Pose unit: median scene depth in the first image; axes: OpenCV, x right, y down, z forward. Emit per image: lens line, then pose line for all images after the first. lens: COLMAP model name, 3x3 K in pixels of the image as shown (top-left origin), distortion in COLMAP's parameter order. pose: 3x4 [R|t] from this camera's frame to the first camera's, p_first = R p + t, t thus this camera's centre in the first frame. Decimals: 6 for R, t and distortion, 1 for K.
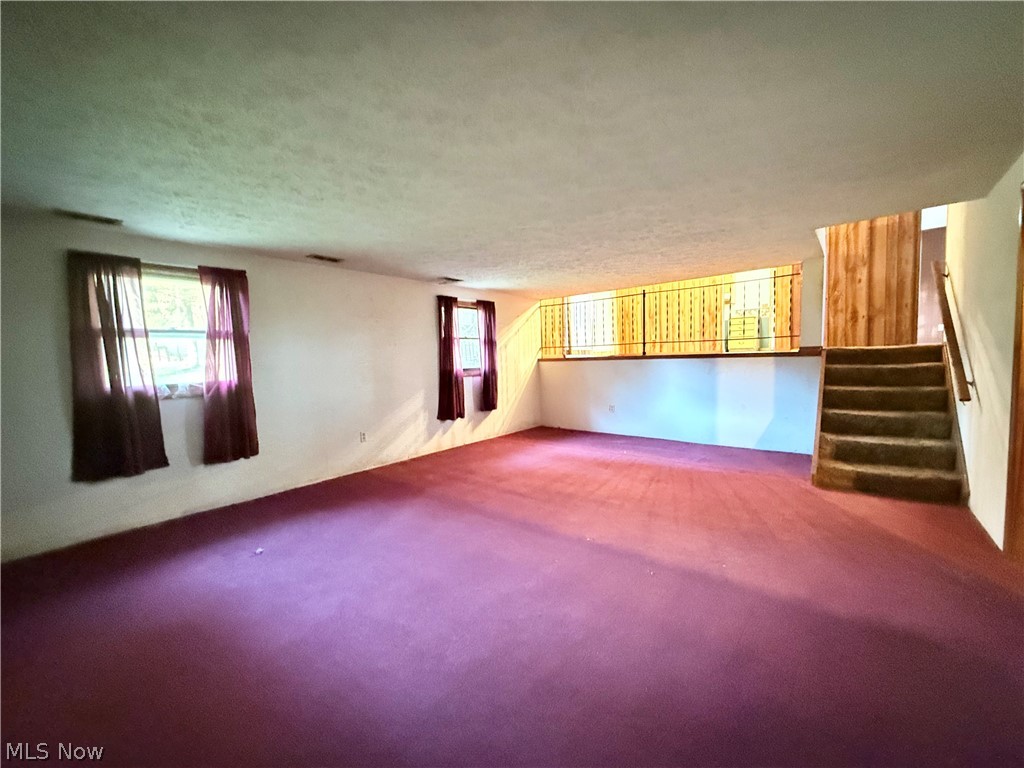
lens RADIAL K [[417.9, 0, 512.0], [0, 417.9, 384.0], [0, 0, 1]] dist [0.009313, 0.000285]
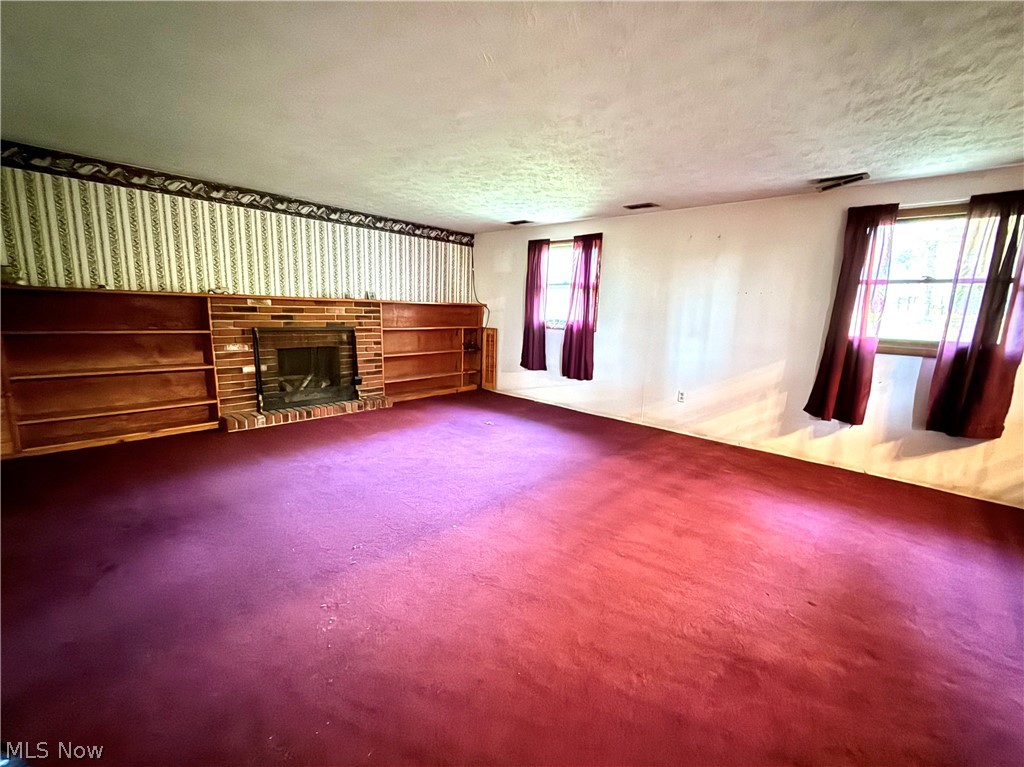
lens RADIAL K [[417.9, 0, 512.0], [0, 417.9, 383.5], [0, 0, 1]] dist [0.009313, 0.000285]
pose [[-0.043730, 0.207836, -0.977186, 0.590048], [-0.100772, 0.972215, 0.211288, -0.061339], [0.993948, 0.107713, -0.021571, 0.698610]]
